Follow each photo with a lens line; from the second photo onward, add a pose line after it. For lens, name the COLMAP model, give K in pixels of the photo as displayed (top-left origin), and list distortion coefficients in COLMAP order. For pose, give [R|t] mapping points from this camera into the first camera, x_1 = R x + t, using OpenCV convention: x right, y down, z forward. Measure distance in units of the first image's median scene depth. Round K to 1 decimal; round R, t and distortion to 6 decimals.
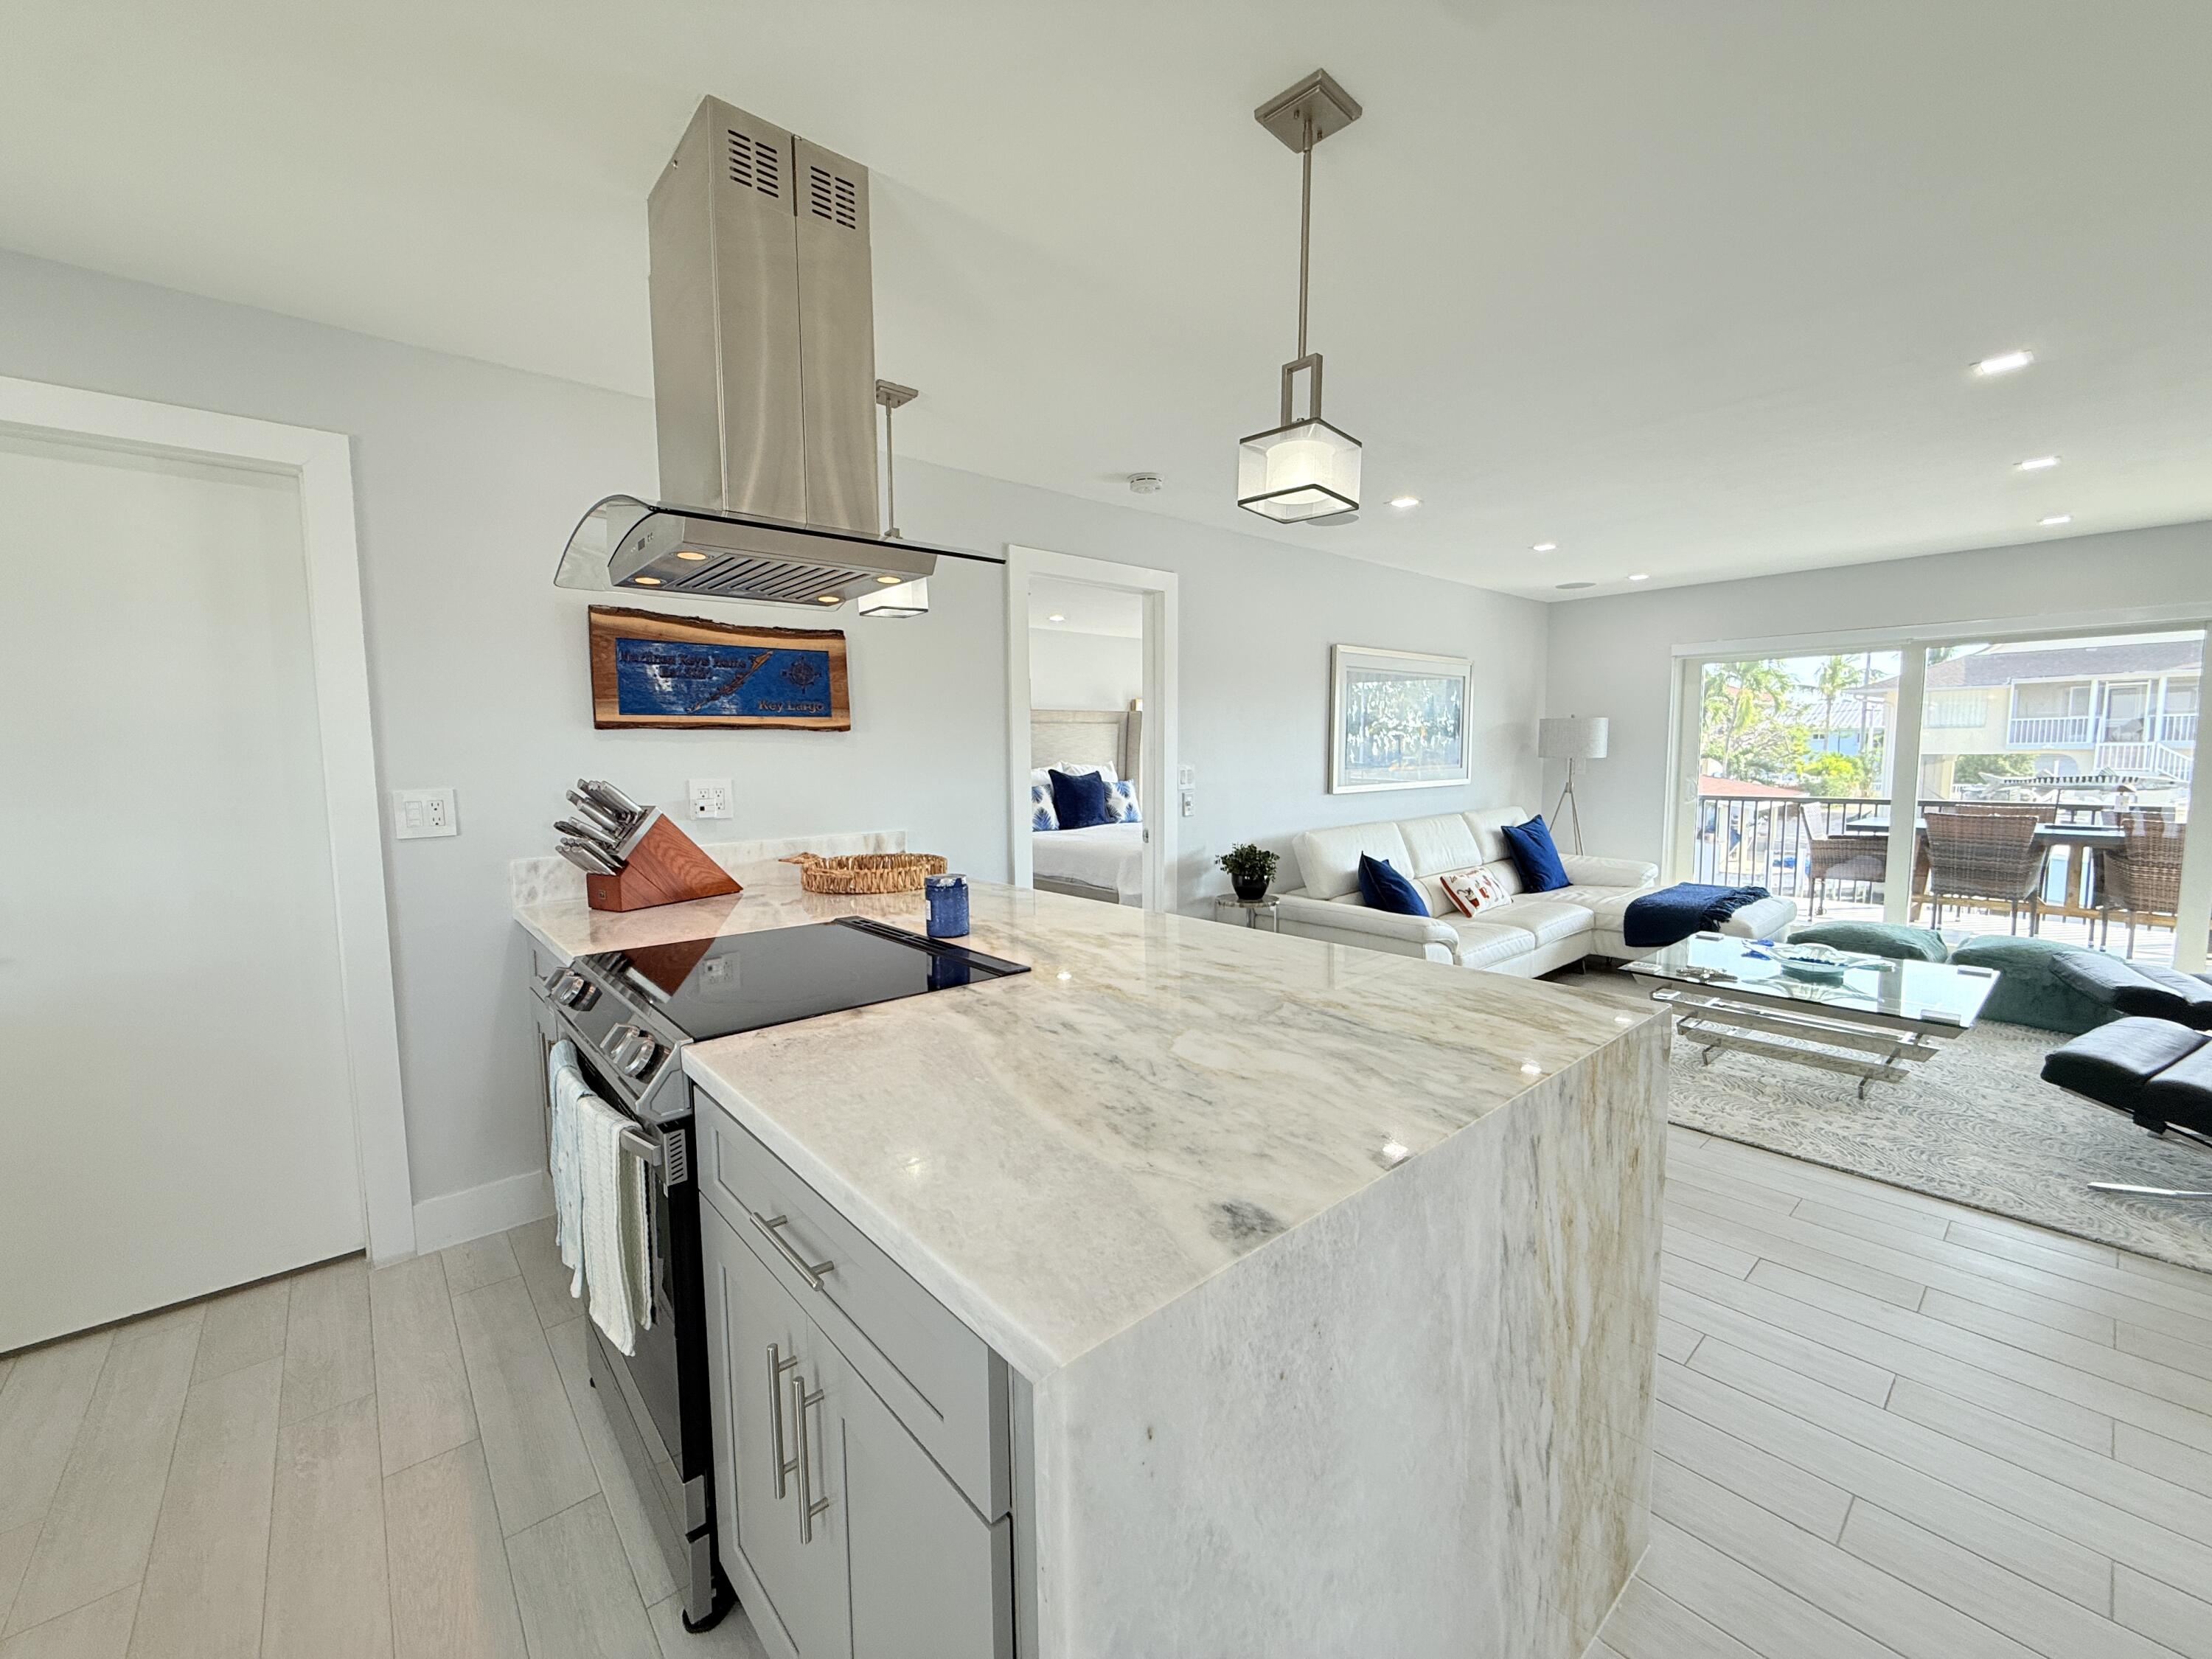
lens RADIAL K [[884.4, 0, 1103.2], [0, 884.4, 826.5], [0, 0, 1]] dist [0.003030, -0.000526]
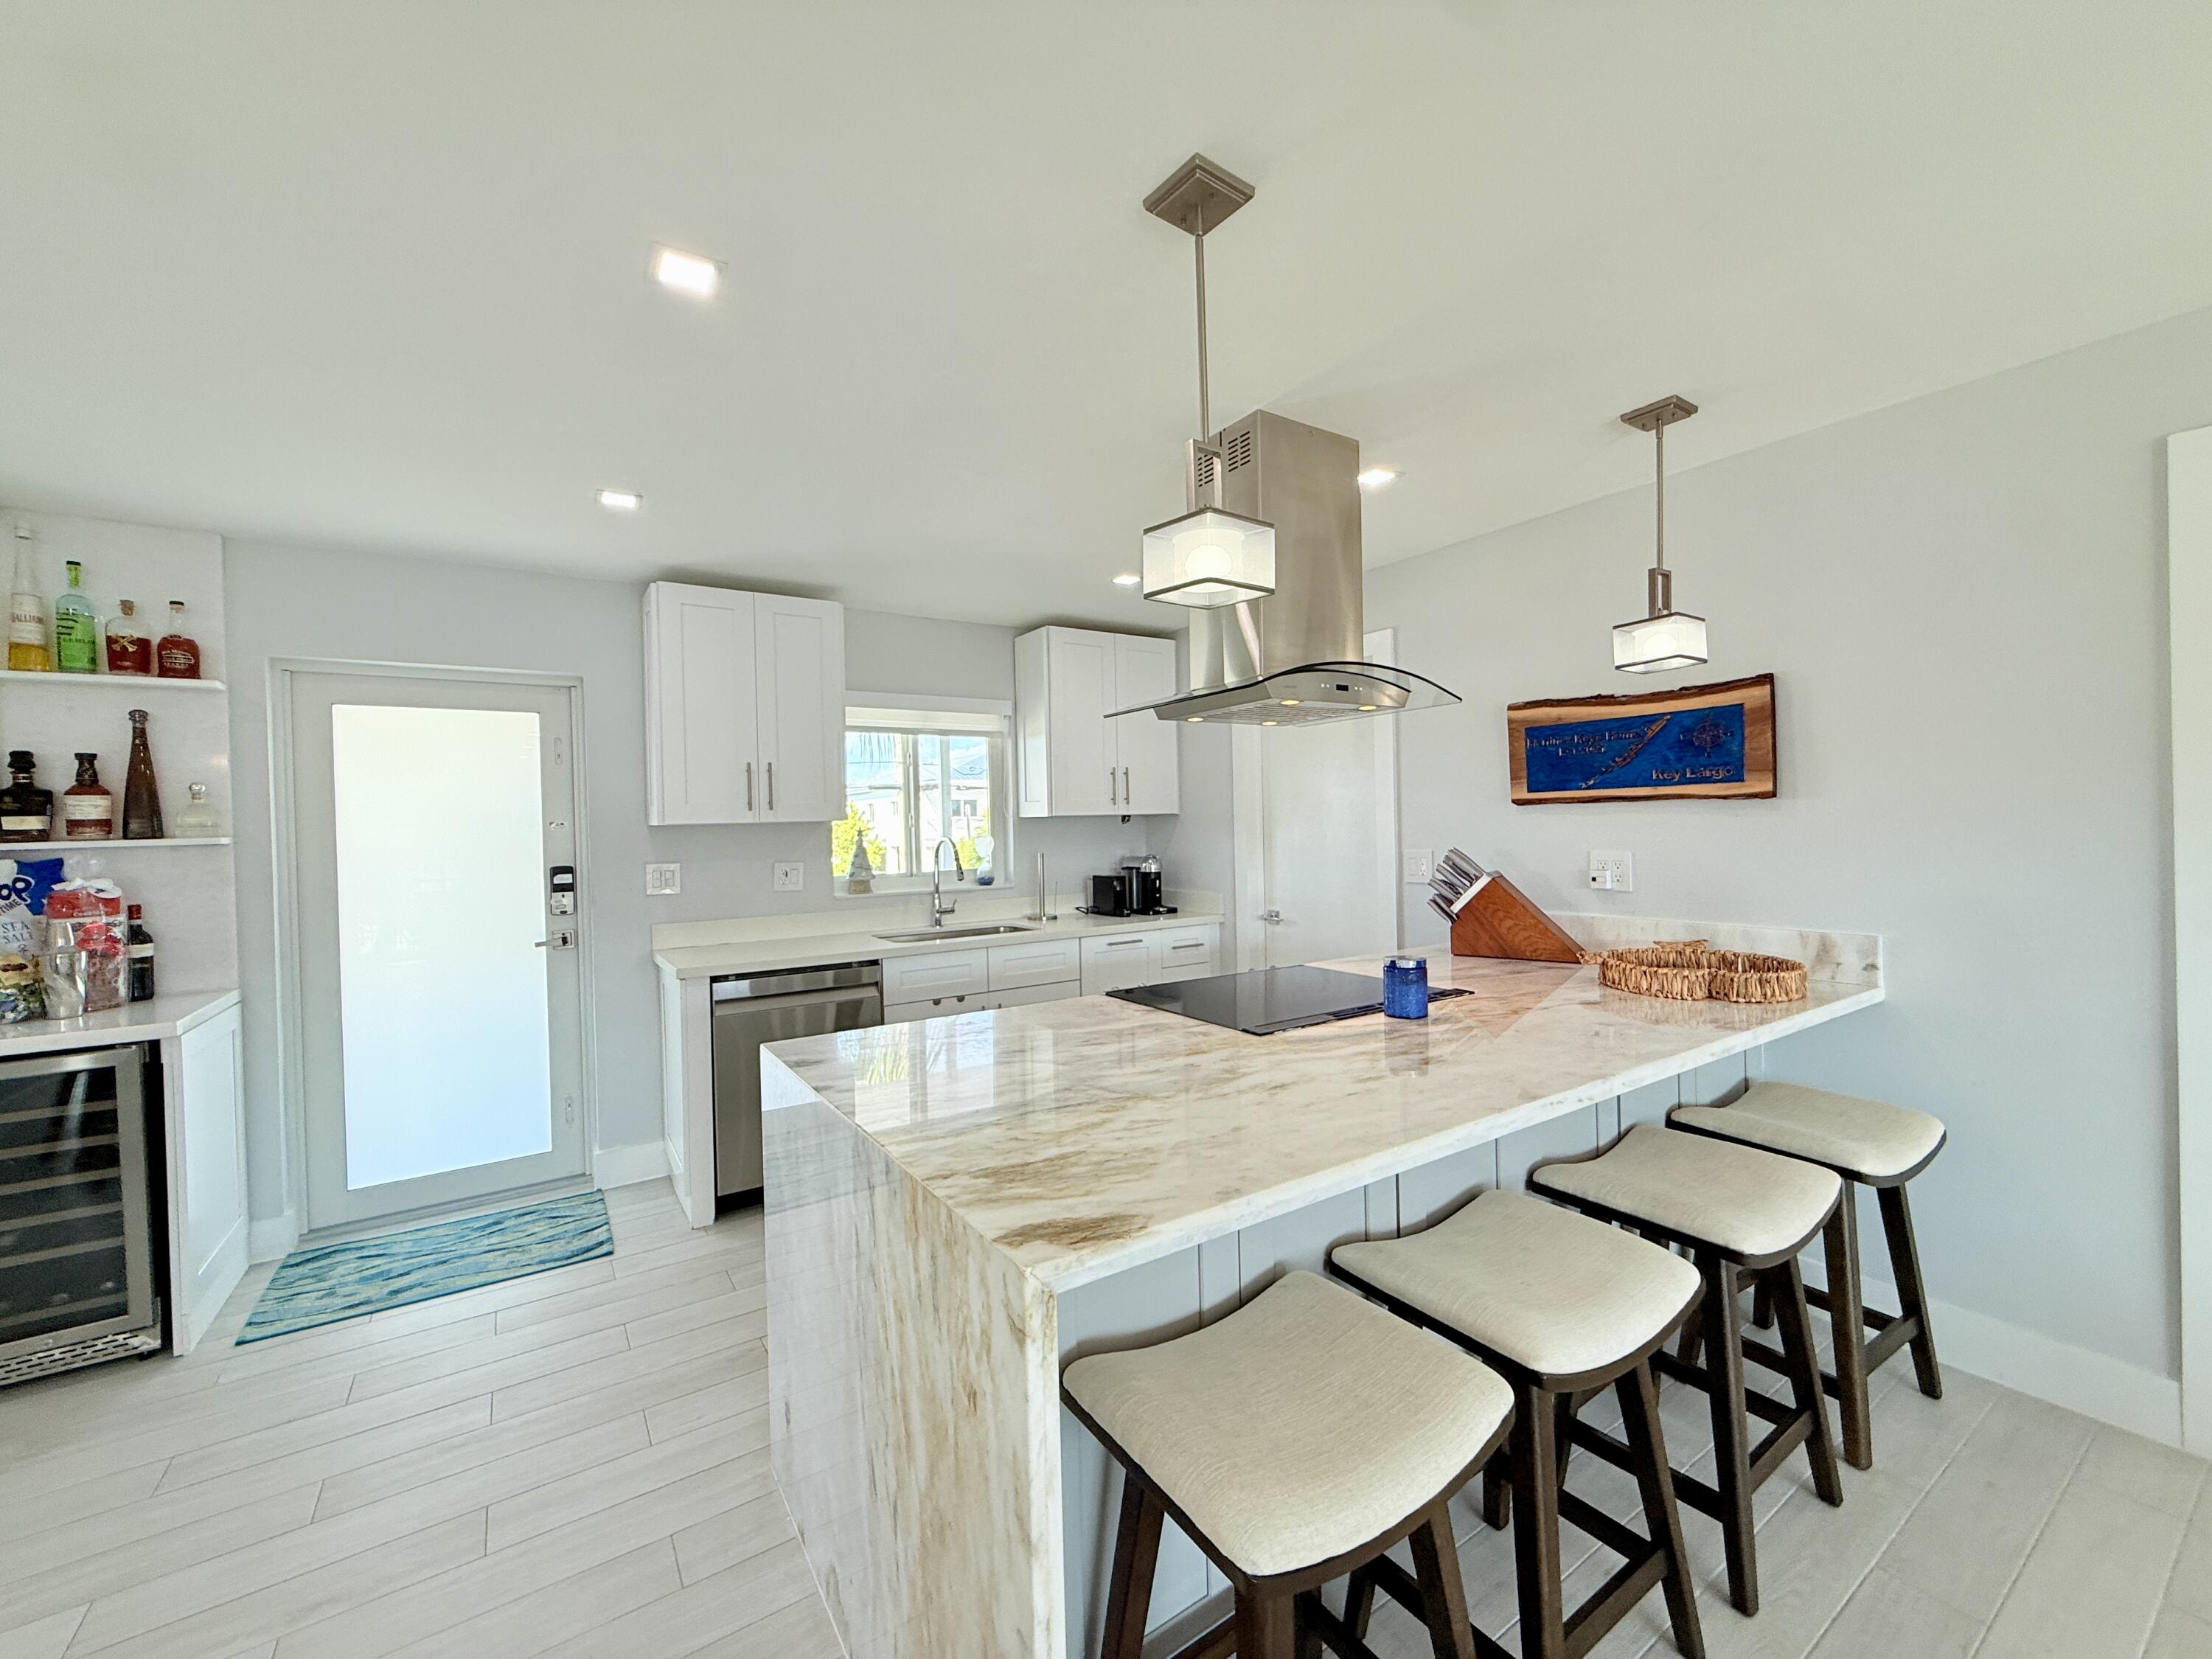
lens RADIAL K [[884.4, 0, 1103.3], [0, 884.4, 828.9], [0, 0, 1]] dist [0.003030, -0.000526]
pose [[-0.129608, 0.020873, -0.991346, 1.256070], [-0.060542, 0.997747, 0.028923, -0.144618], [0.989715, 0.063766, -0.128052, 1.100541]]
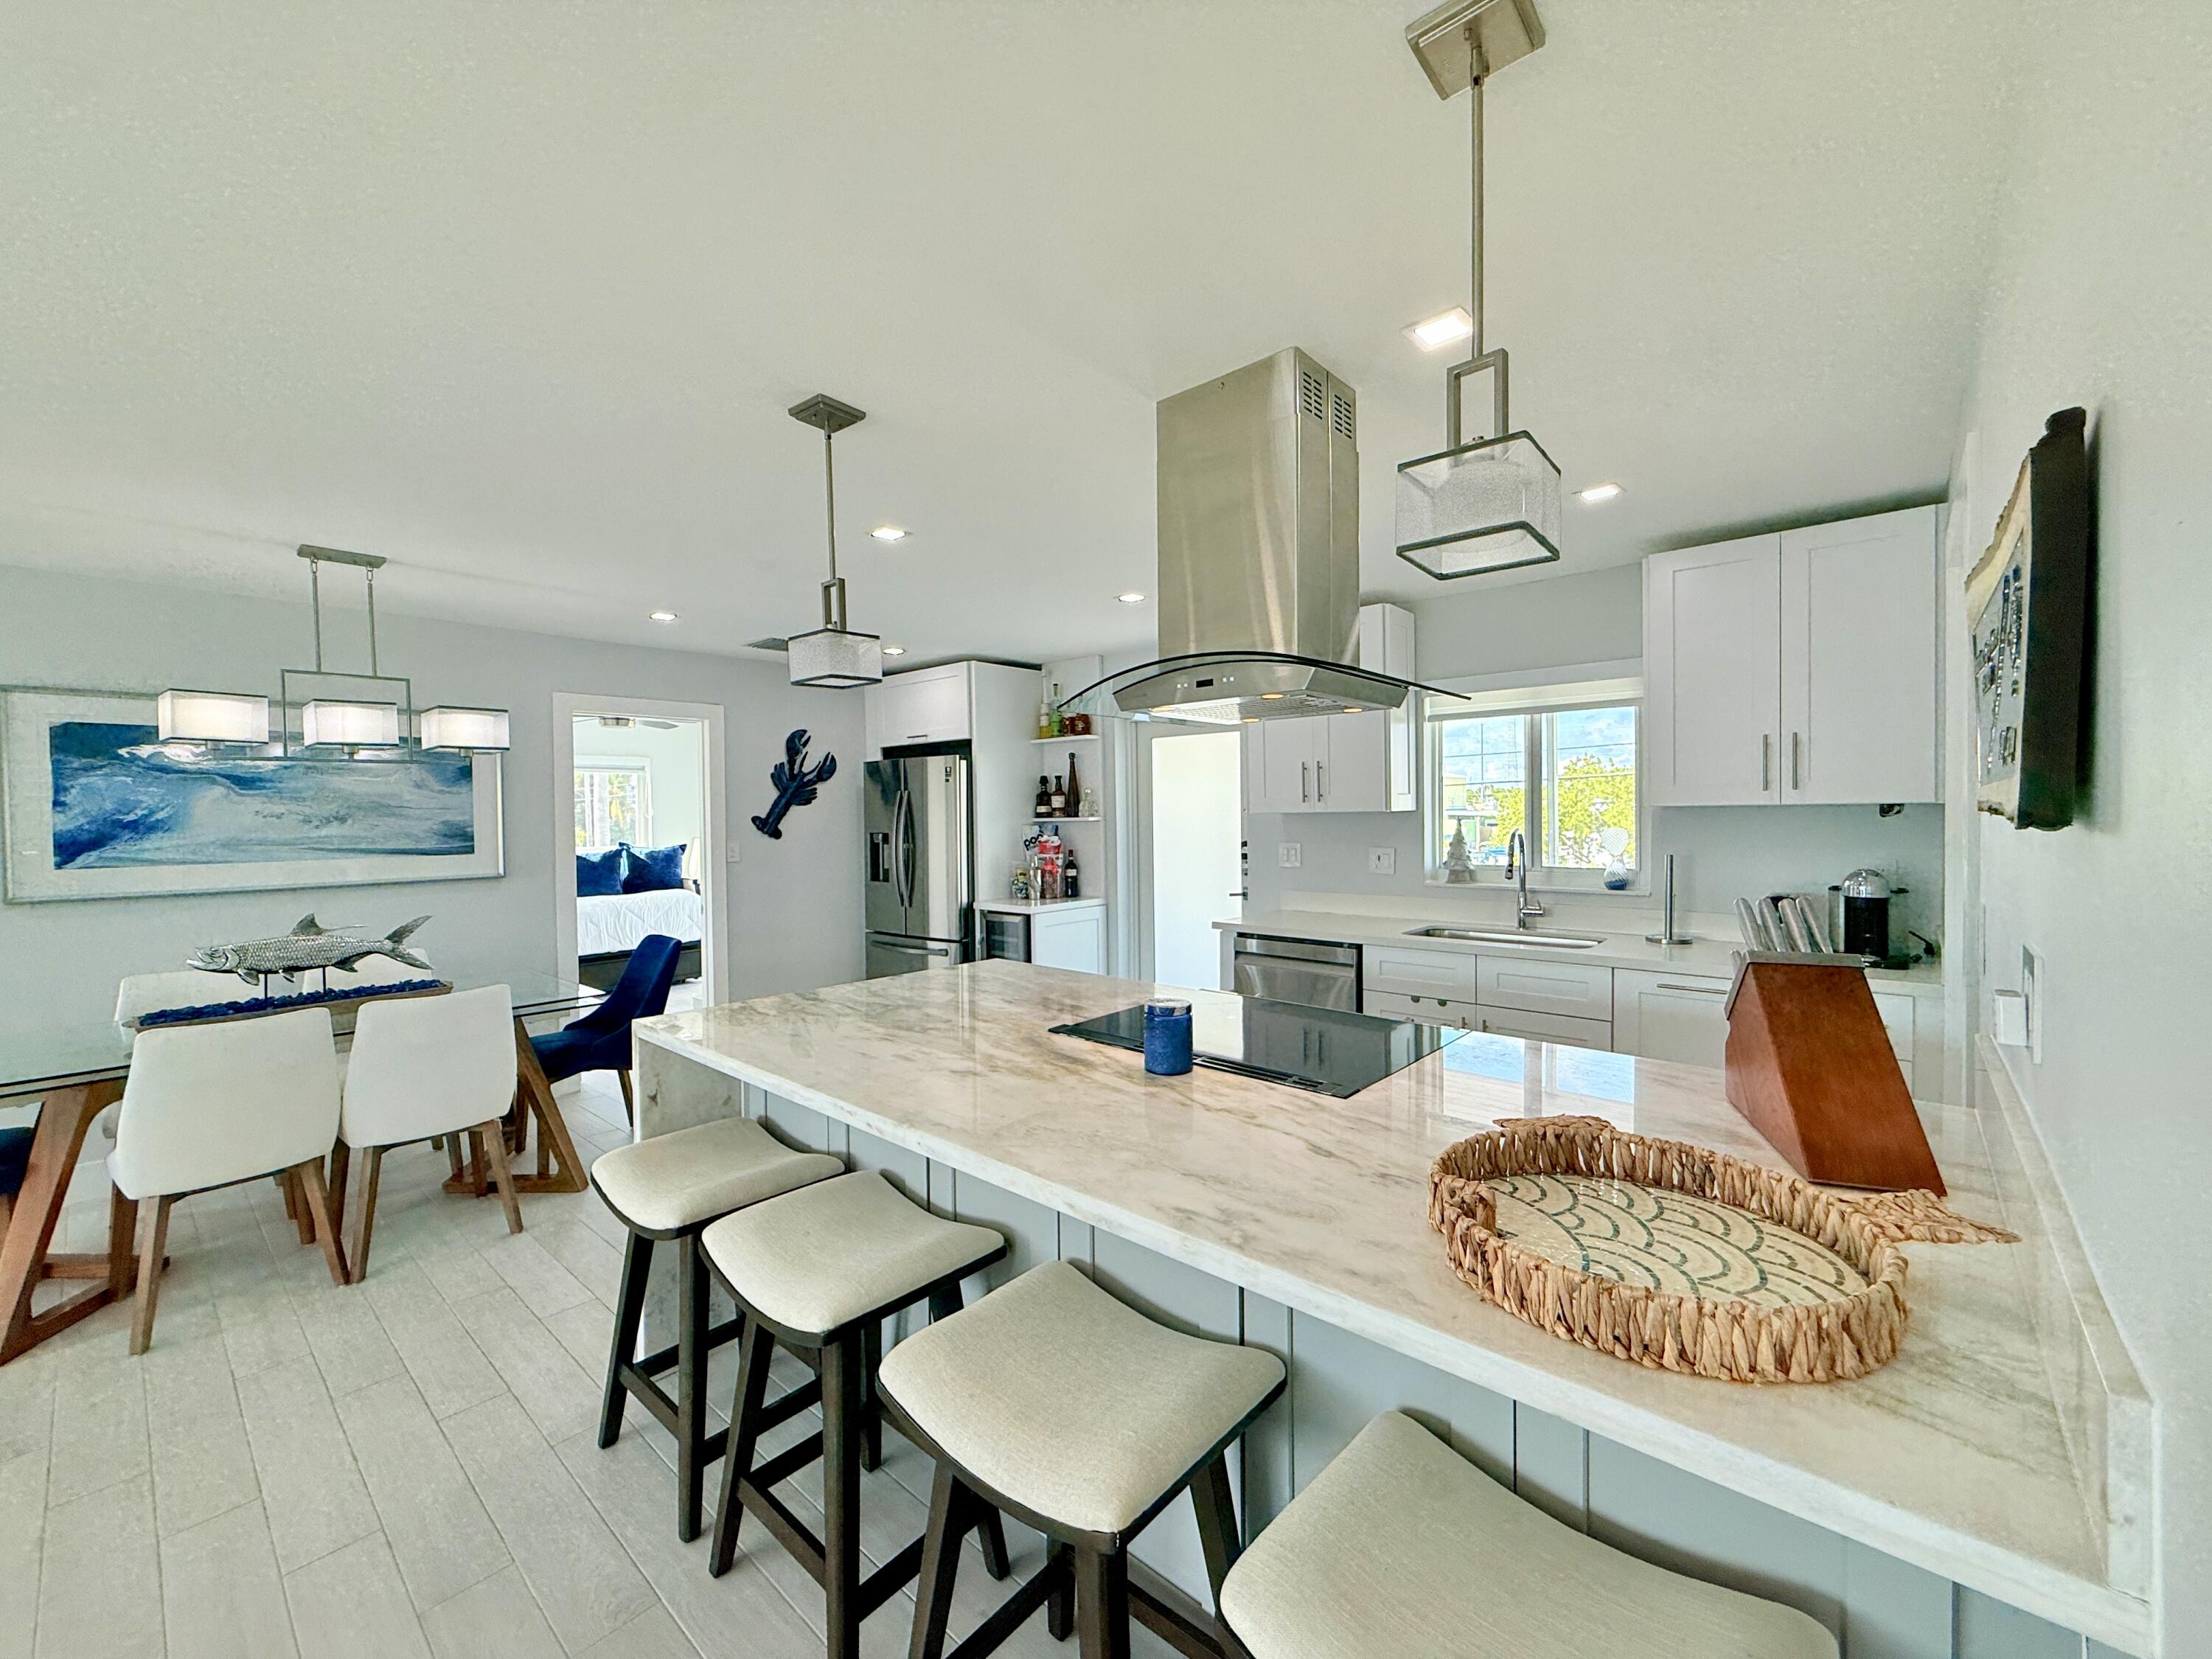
lens RADIAL K [[884.4, 0, 1105.2], [0, 884.4, 830.8], [0, 0, 1]] dist [0.003030, -0.000526]
pose [[-0.990792, 0.027626, -0.132547, -0.004398], [0.013295, 0.994082, 0.107812, -0.295483], [0.134741, 0.105057, -0.985296, 2.609767]]
